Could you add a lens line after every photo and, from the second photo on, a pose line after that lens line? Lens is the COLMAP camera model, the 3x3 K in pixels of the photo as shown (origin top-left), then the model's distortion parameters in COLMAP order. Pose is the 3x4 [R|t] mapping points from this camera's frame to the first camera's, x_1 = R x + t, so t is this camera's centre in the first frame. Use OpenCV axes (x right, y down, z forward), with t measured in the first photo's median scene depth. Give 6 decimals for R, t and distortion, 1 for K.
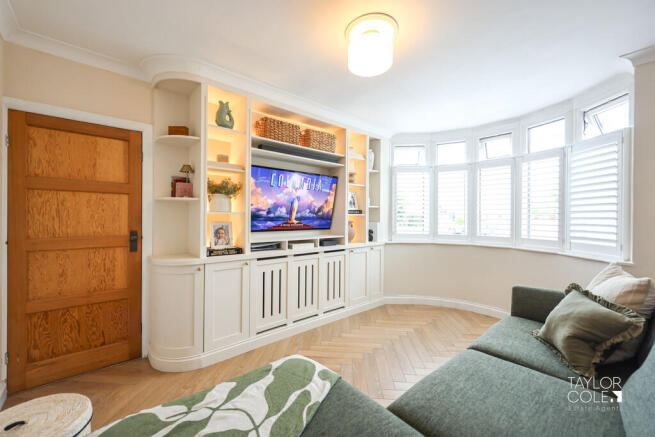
lens RADIAL K [[266.8, 0, 325.5], [0, 266.8, 217.5], [0, 0, 1]] dist [0.000342, -0.000133]
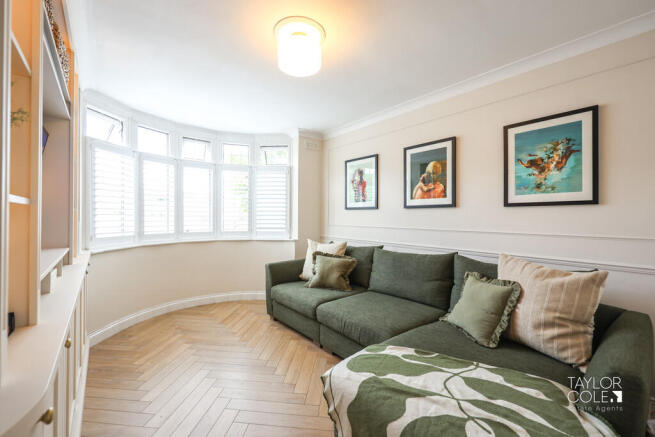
lens RADIAL K [[266.8, 0, 325.5], [0, 266.8, 217.5], [0, 0, 1]] dist [0.000342, -0.000133]
pose [[0.026927, -0.008597, 0.999600, -0.503462], [-0.002635, 0.999959, 0.008671, 0.001288], [-0.999634, -0.002867, 0.026904, 0.510843]]
